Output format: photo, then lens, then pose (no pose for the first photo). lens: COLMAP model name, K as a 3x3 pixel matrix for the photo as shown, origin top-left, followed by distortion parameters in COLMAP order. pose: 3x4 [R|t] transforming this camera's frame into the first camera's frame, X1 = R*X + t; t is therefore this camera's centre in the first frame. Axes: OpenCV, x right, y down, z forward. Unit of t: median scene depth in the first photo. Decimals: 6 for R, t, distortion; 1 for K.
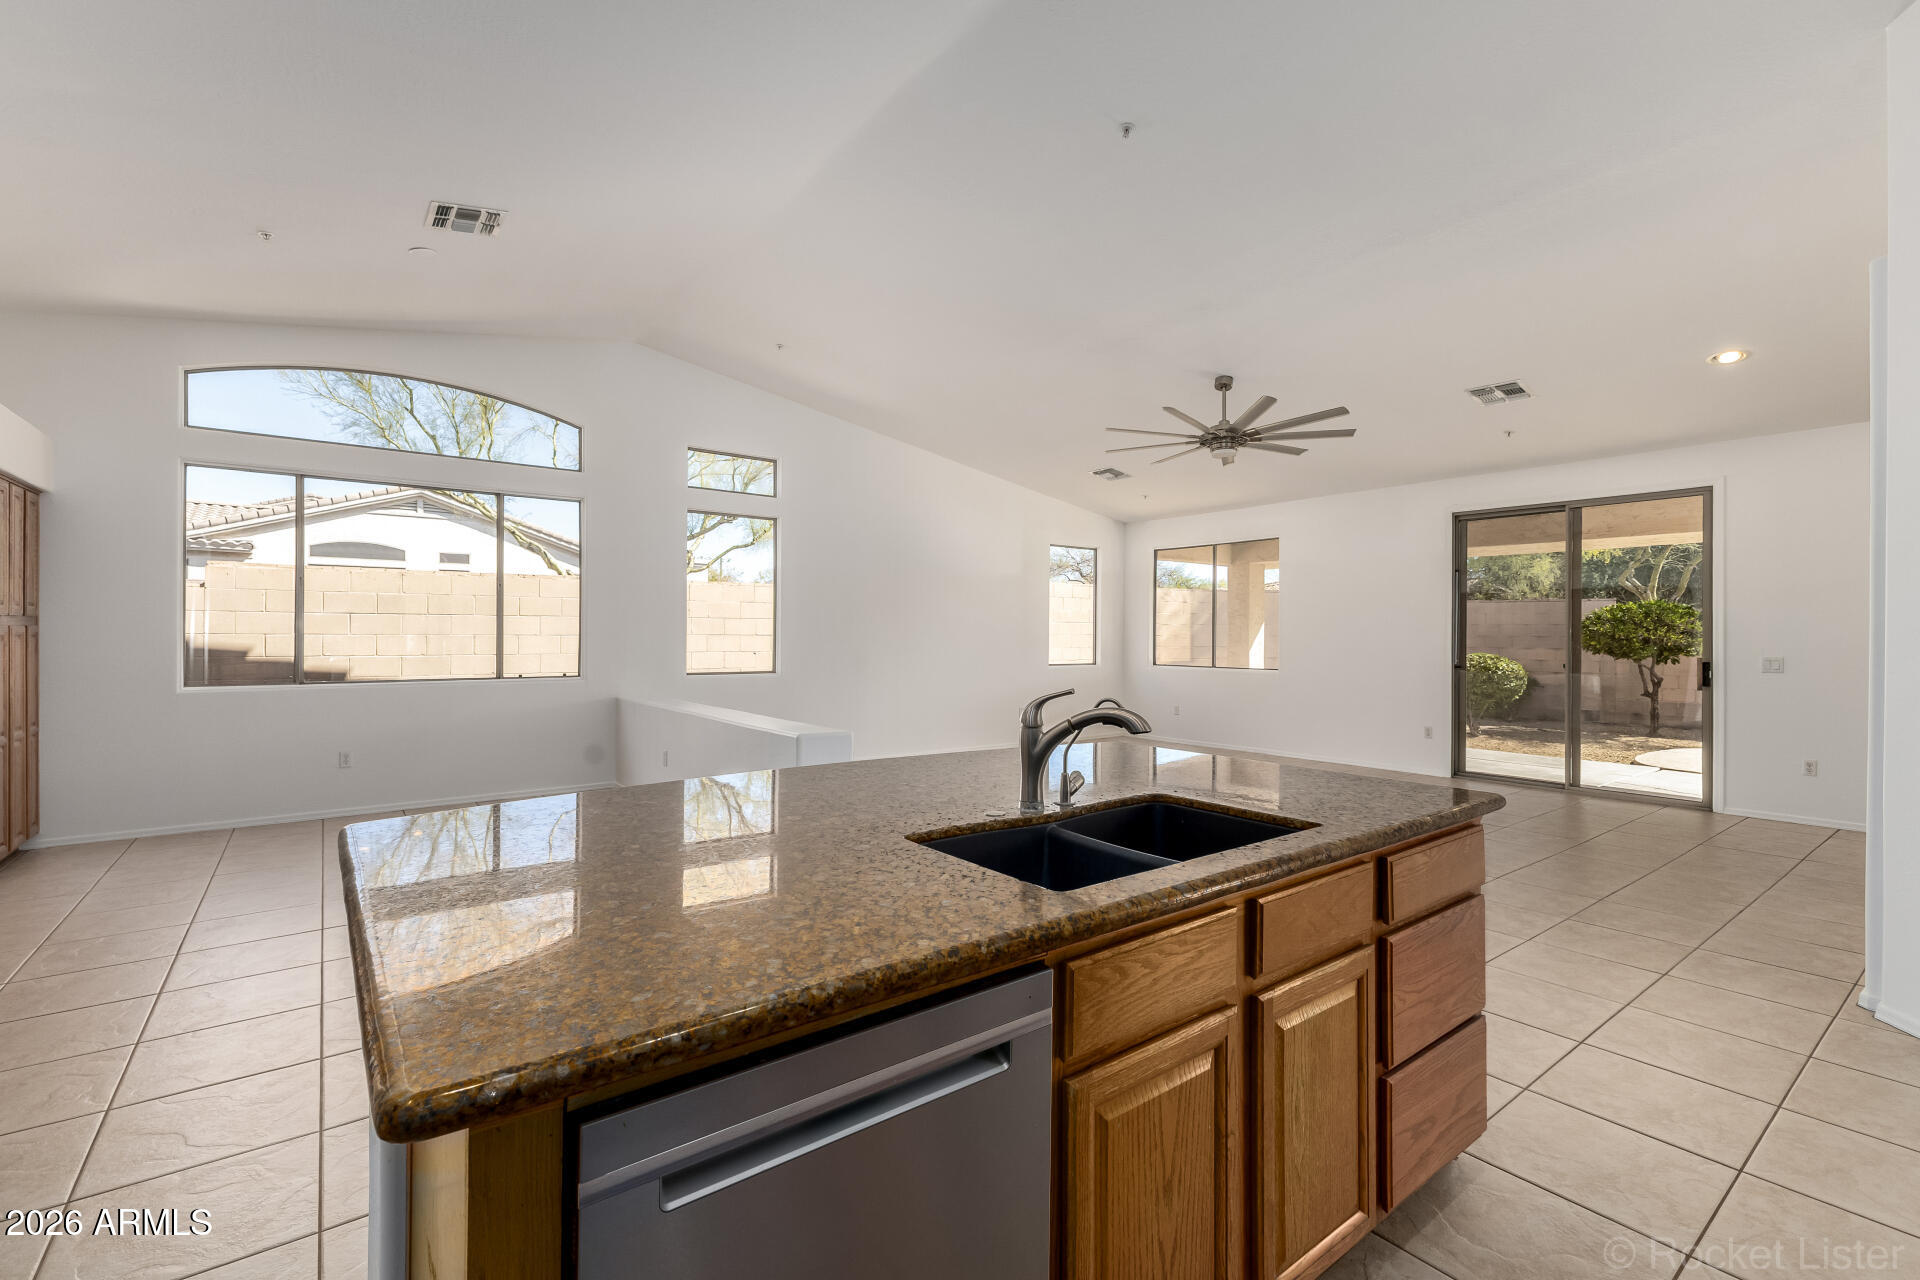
lens RADIAL K [[836.3, 0, 965.1], [0, 836.3, 635.2], [0, 0, 1]] dist [0.012899, -0.000543]
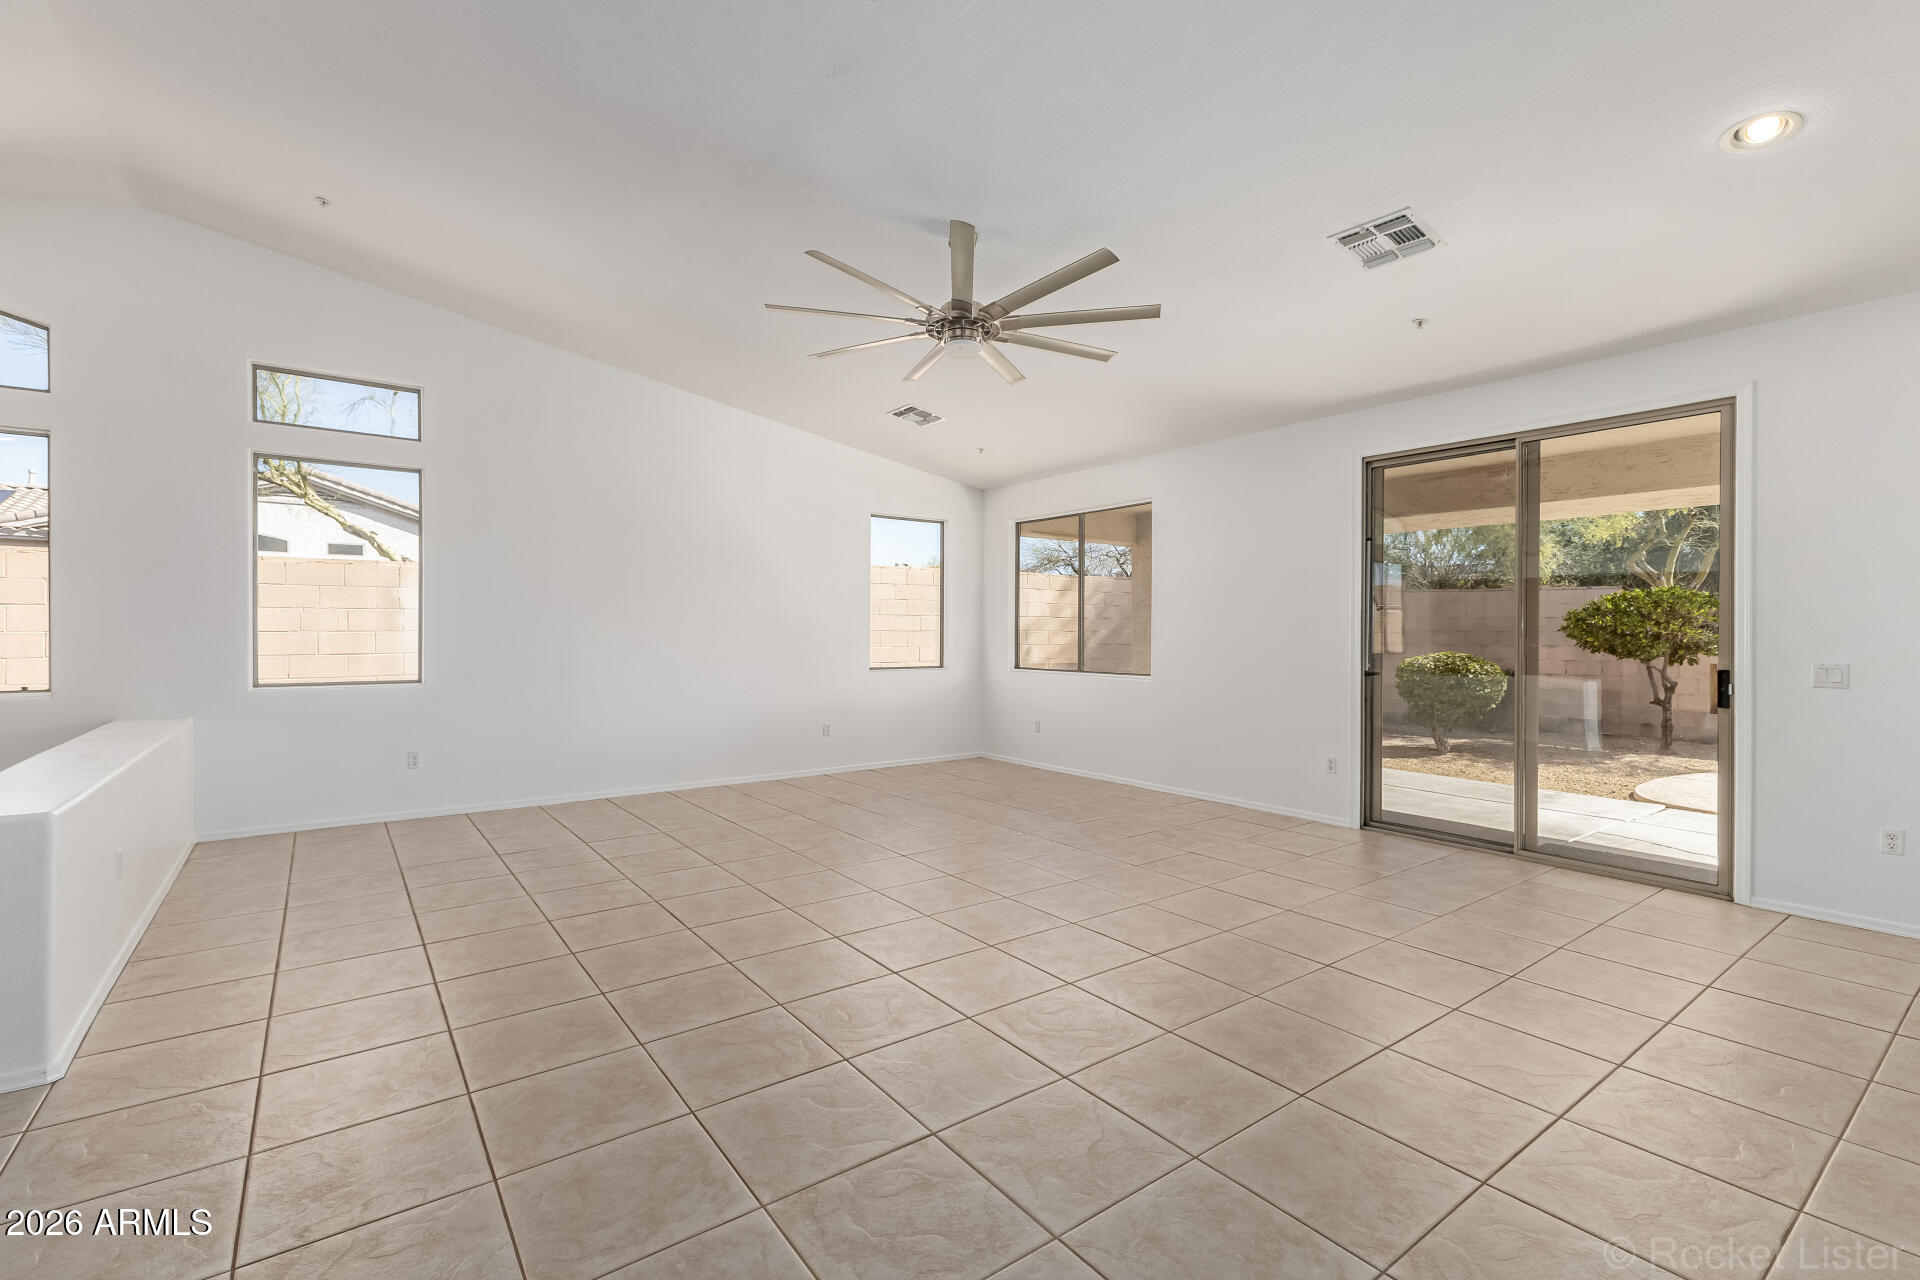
lens RADIAL K [[836.3, 0, 960.7], [0, 836.3, 637.6], [0, 0, 1]] dist [0.012899, -0.000543]
pose [[0.999742, -0.002275, -0.022610, 0.161202], [0.002424, 0.999976, 0.006563, 0.000667], [0.022594, -0.006616, 0.999723, 0.177792]]
